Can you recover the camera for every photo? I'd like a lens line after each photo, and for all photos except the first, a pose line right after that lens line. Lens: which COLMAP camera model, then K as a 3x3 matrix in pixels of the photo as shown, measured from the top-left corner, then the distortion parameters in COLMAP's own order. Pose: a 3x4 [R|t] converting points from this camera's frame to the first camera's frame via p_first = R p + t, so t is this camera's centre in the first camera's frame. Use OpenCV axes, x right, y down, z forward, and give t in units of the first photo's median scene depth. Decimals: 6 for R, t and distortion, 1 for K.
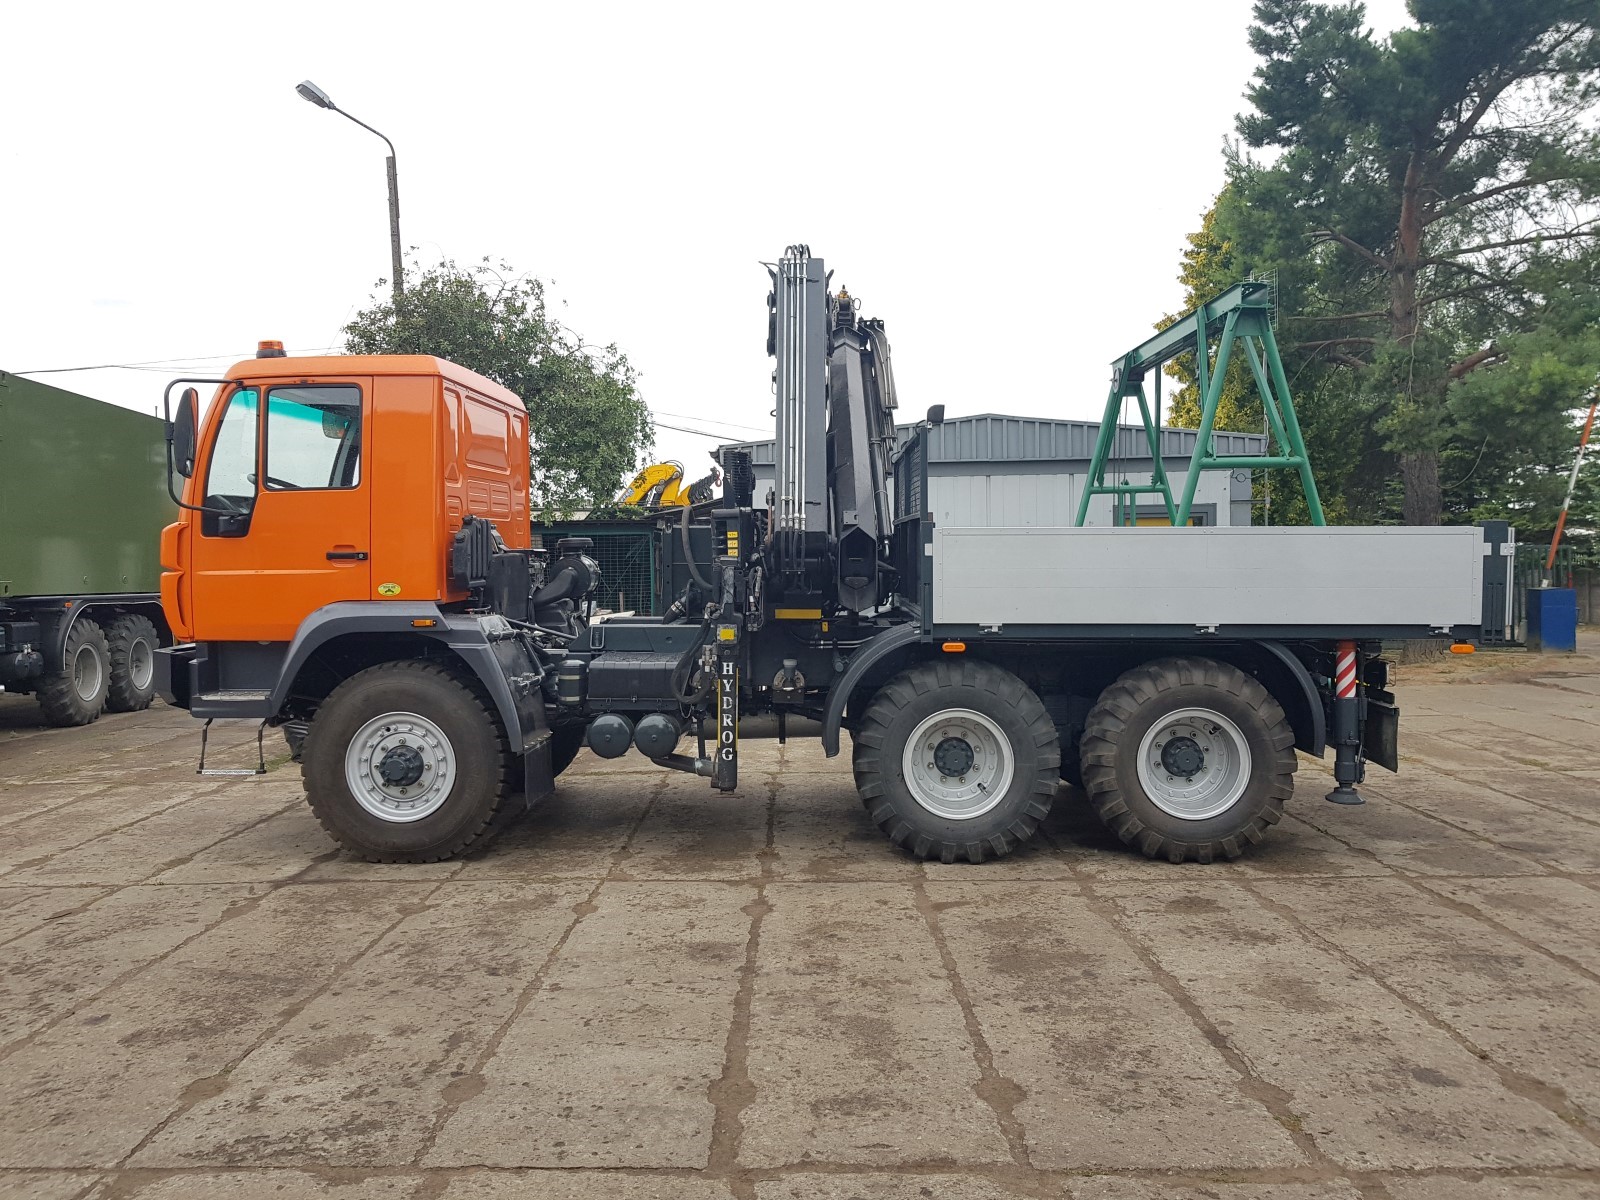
lens RADIAL K [[1228.8, 0, 800.0], [0, 1228.8, 600.0], [0, 0, 1]] dist [0.006992, -0.058128]
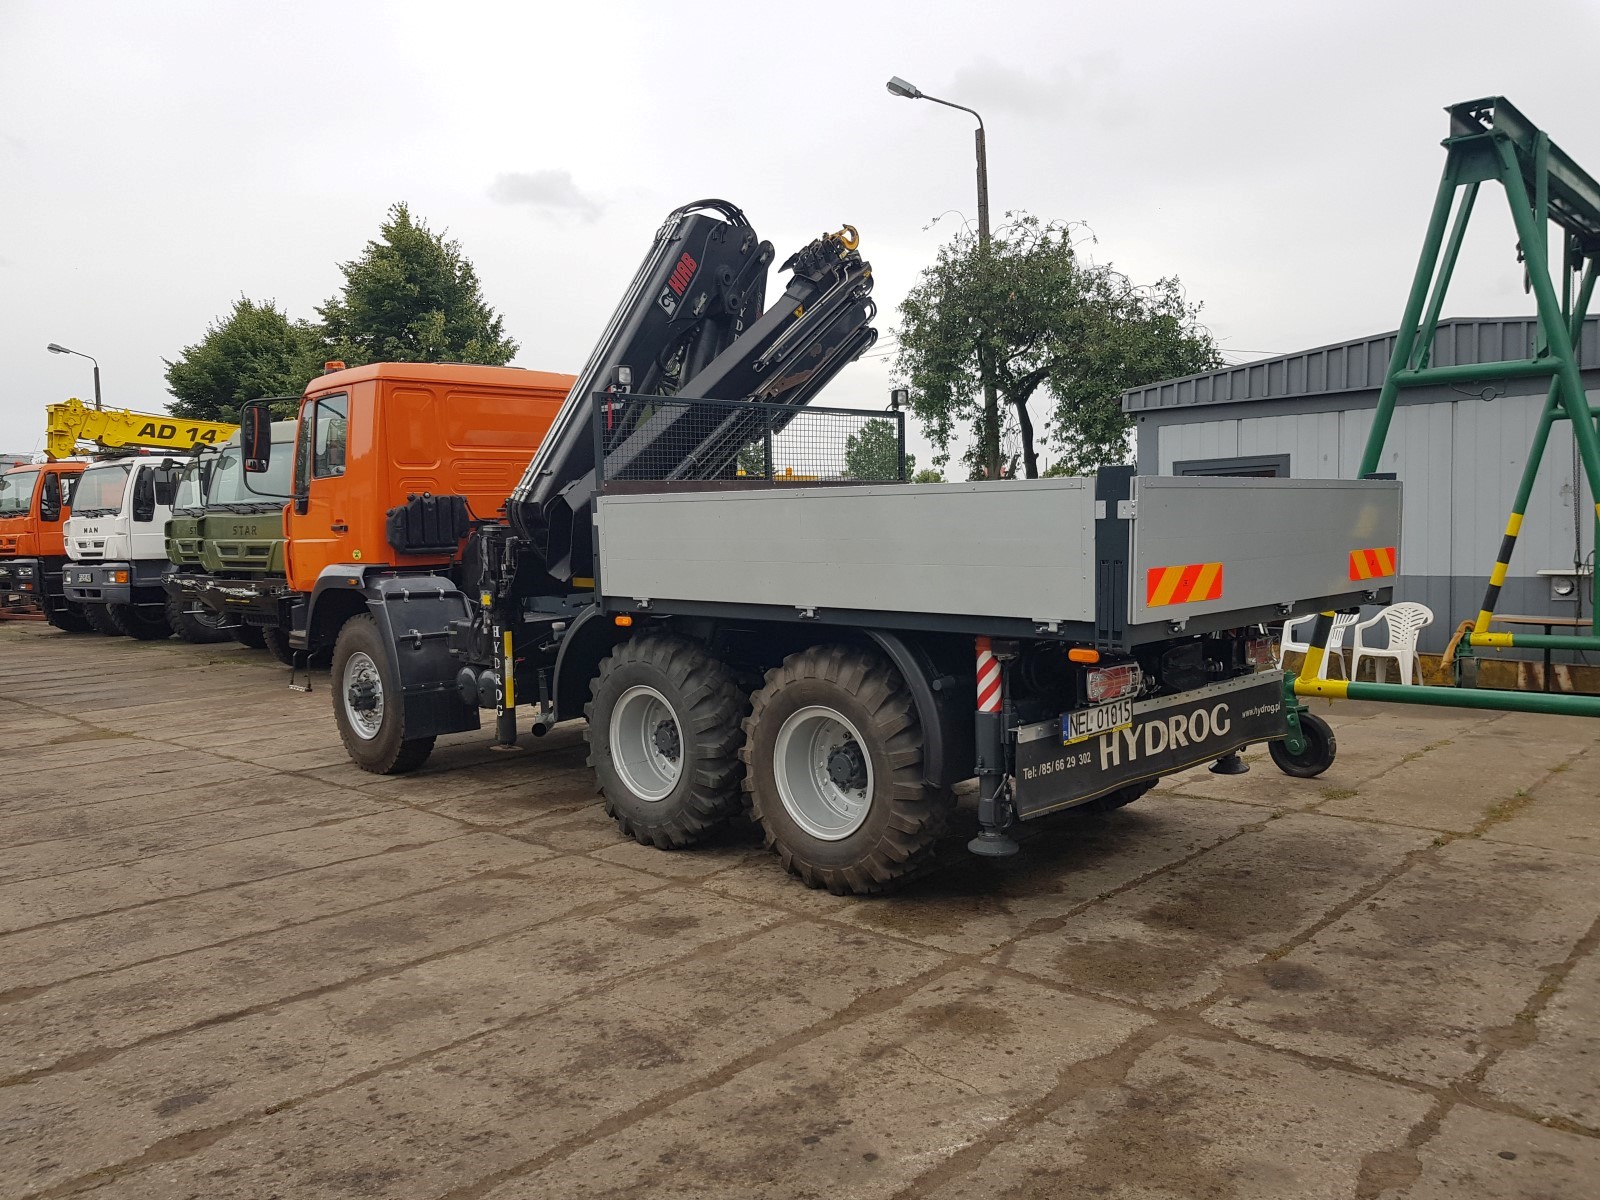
lens RADIAL K [[1238.6, 0, 800.0], [0, 1238.6, 600.0], [0, 0, 1]] dist [0.048047, -0.074789]
pose [[0.738740, 0.030166, -0.673315, 1.097570], [-0.006033, 0.999254, 0.038150, -0.020819], [0.673963, -0.024121, 0.738371, 0.463164]]
